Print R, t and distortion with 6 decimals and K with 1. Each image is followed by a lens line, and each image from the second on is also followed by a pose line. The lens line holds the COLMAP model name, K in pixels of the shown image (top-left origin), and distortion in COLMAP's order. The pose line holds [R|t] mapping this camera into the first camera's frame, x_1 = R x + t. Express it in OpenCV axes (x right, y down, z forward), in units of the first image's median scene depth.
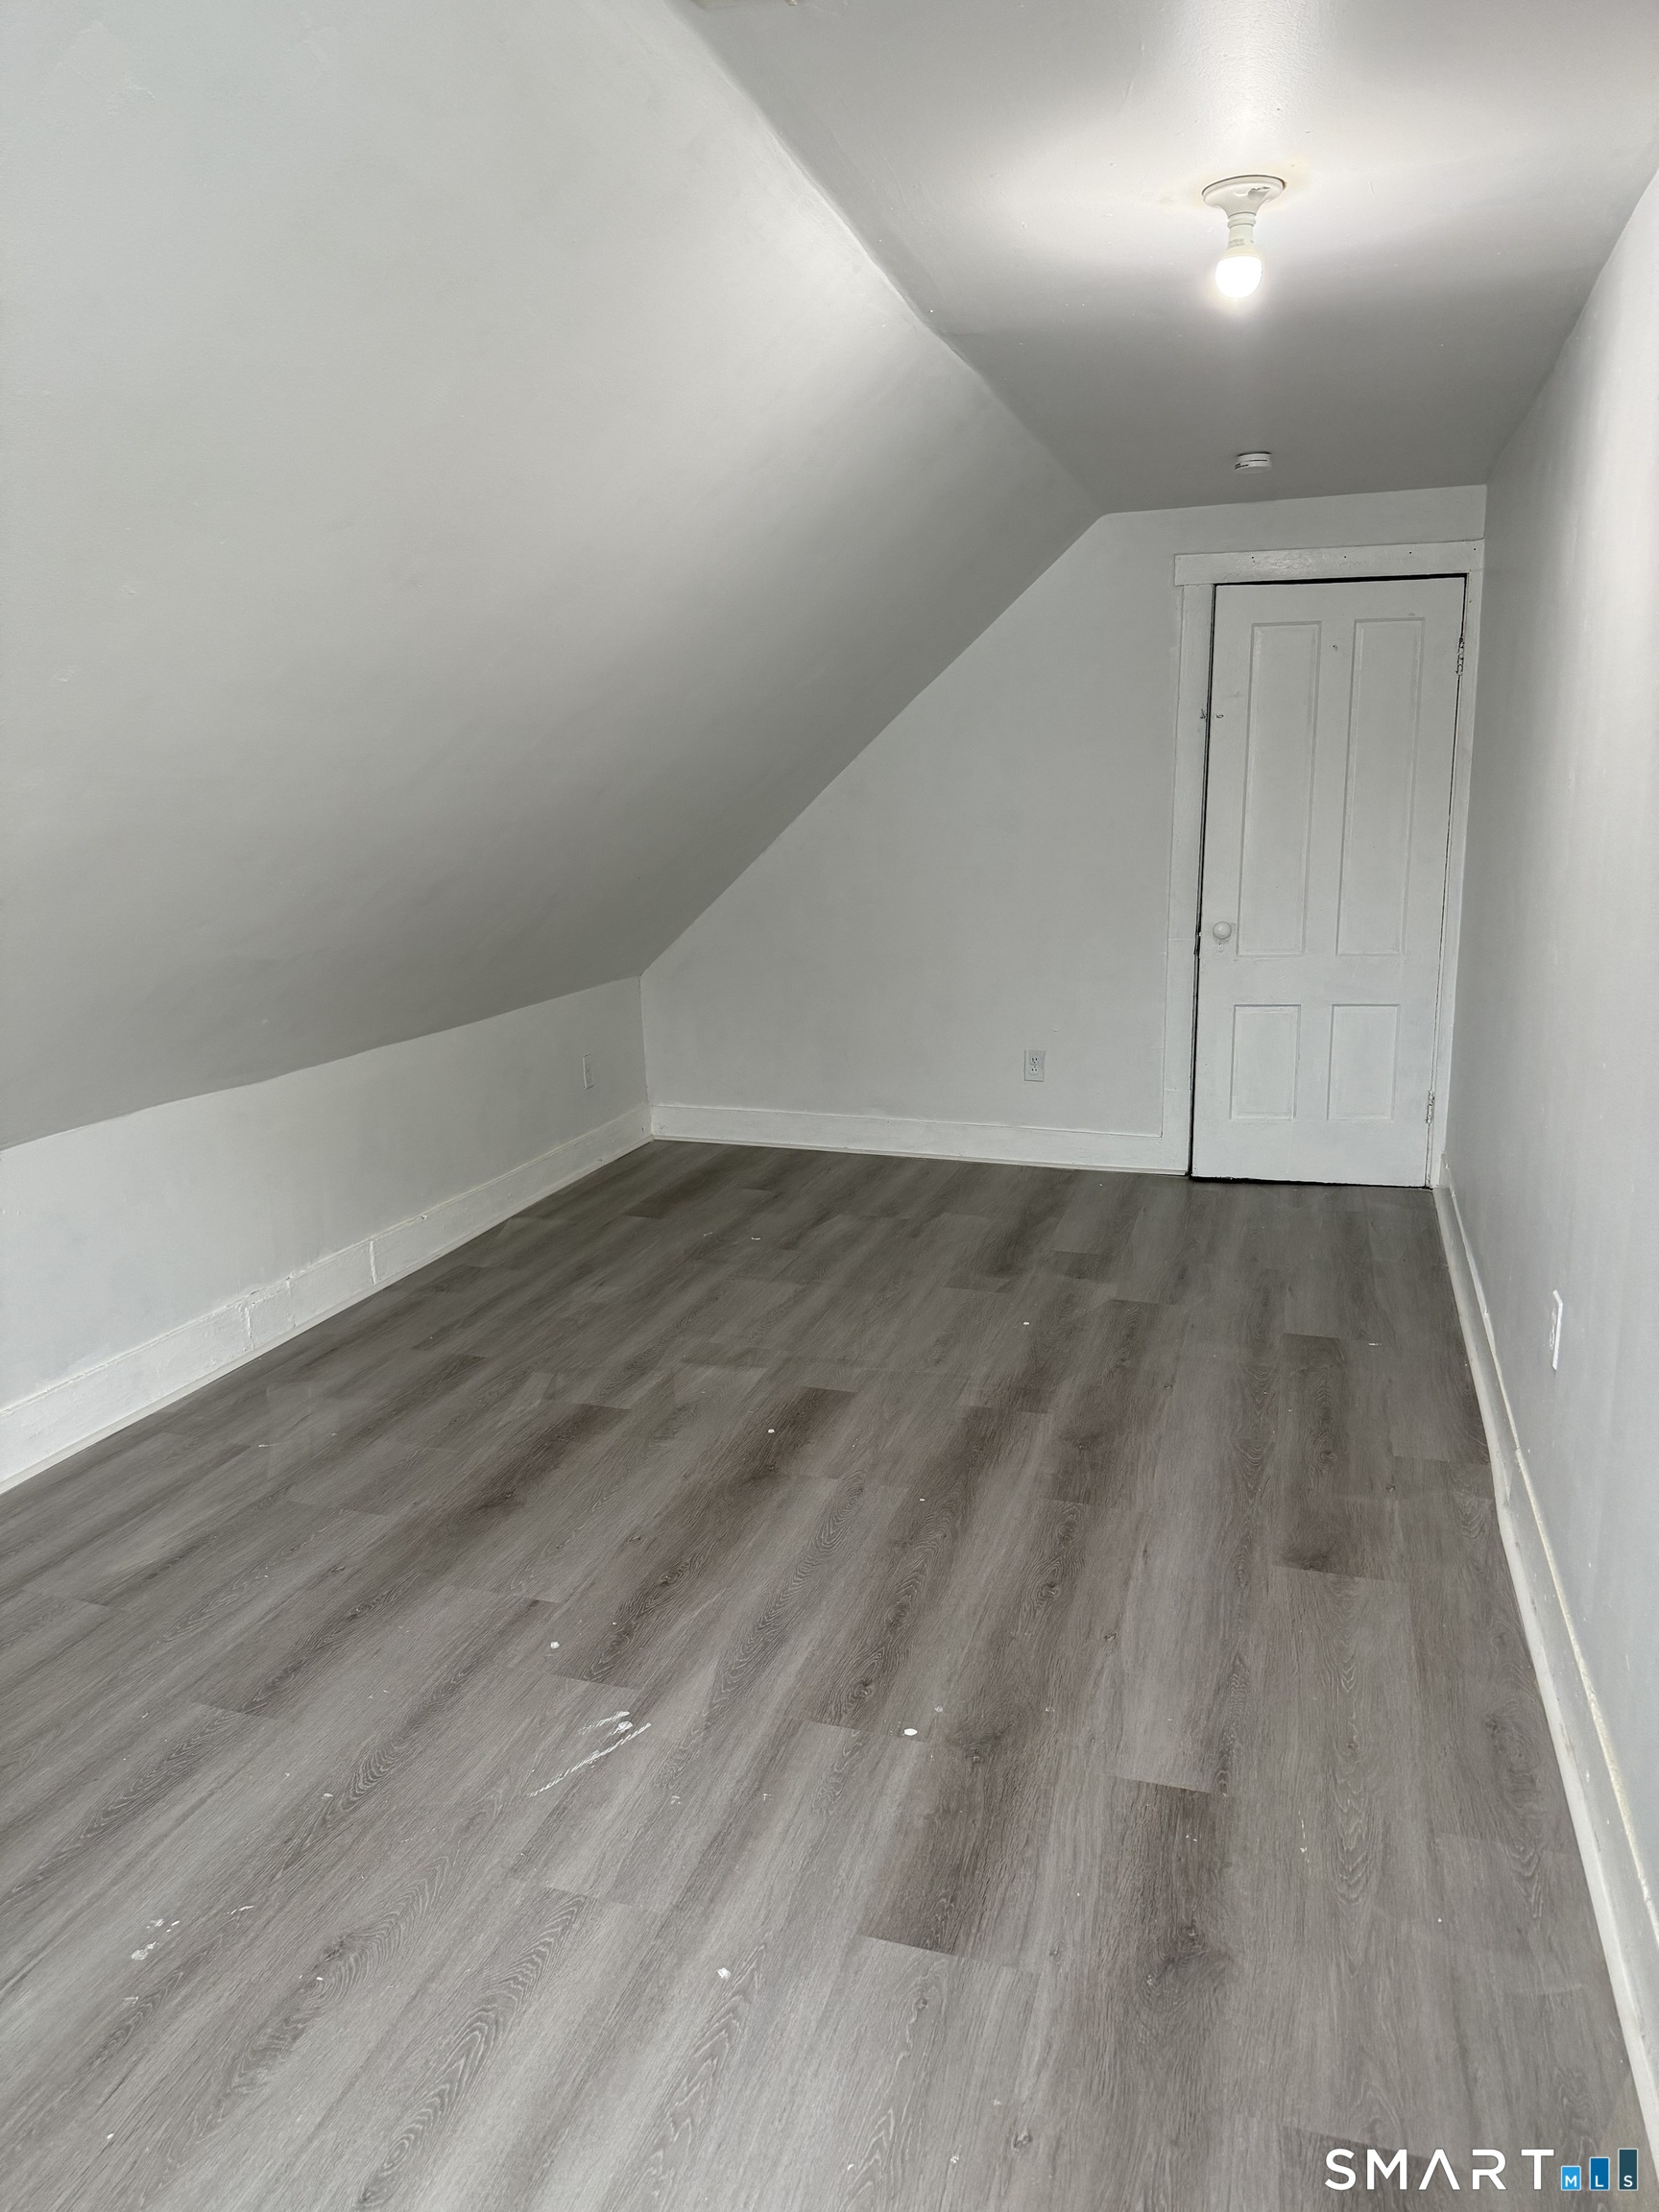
lens RADIAL K [[1561.0, 0, 832.4], [0, 1561.0, 1111.2], [0, 0, 1]] dist [0.052535, -0.001986]
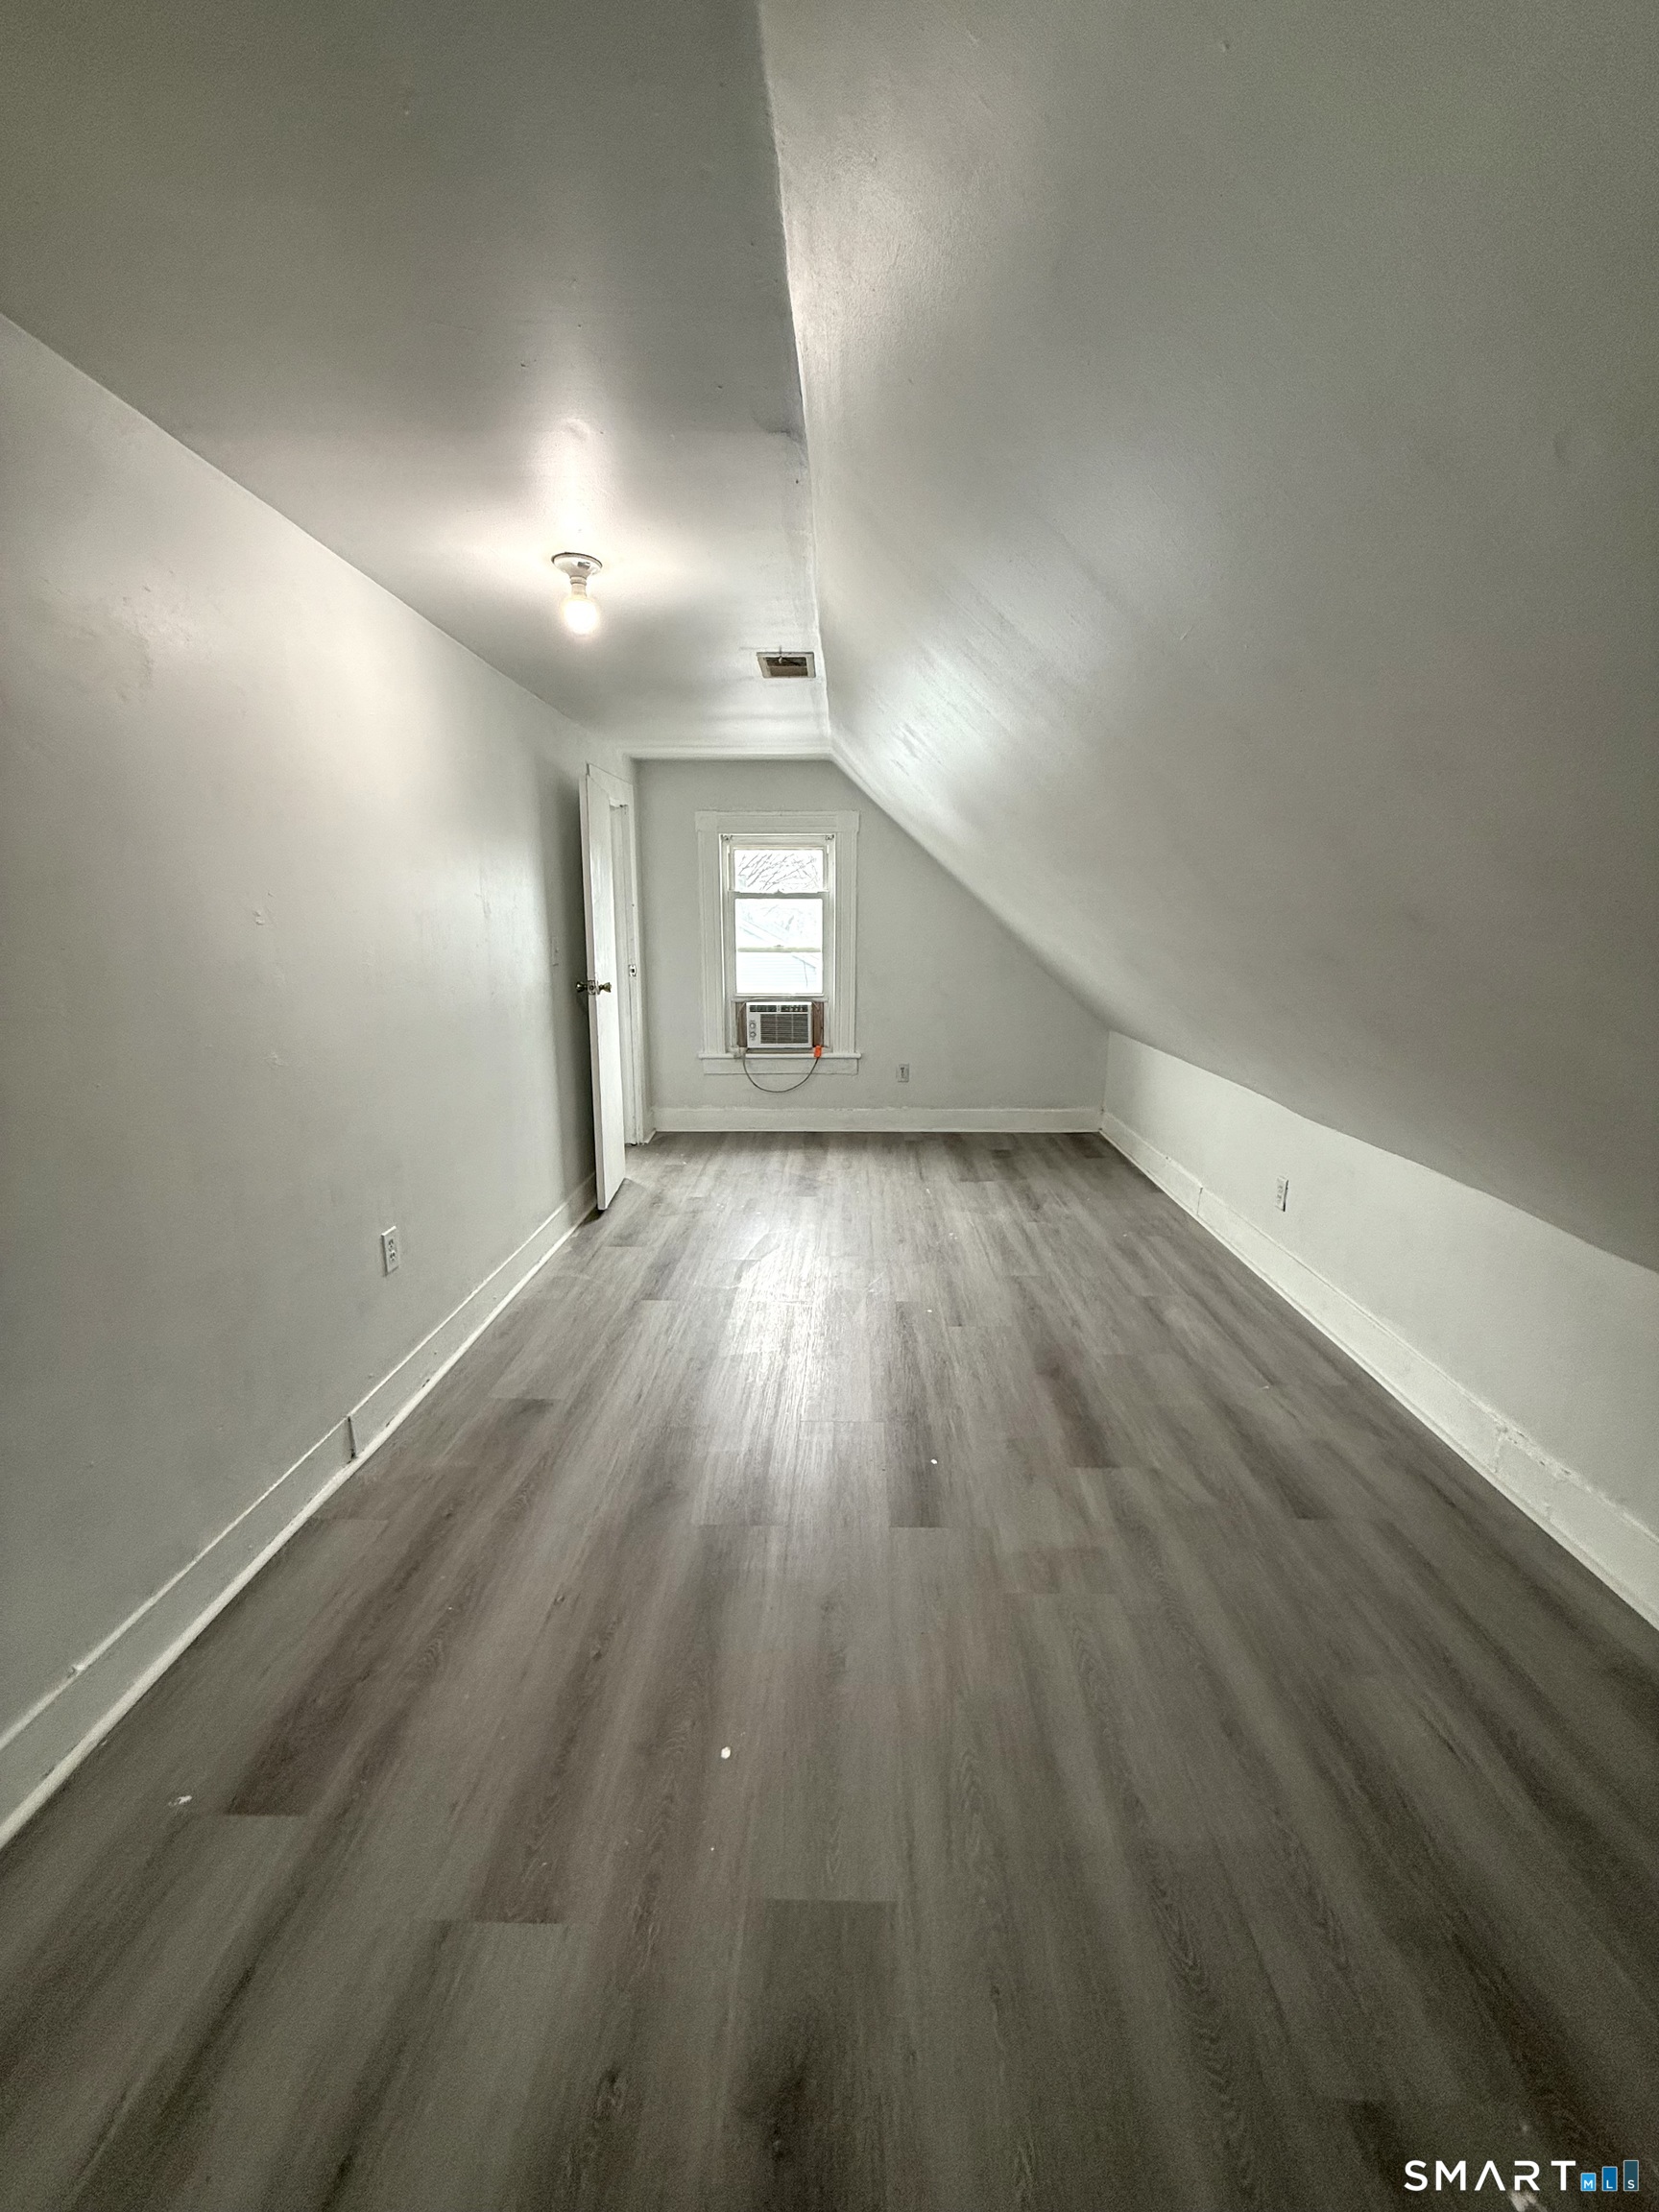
lens RADIAL K [[881.4, 0, 828.8], [0, 881.4, 1101.9], [0, 0, 1]] dist [-0.000622, 0.000313]
pose [[-0.964606, 0.062410, -0.256202, 0.184097], [-0.044600, 0.918978, 0.391779, -0.290840], [0.259895, 0.389339, -0.883668, 1.414438]]
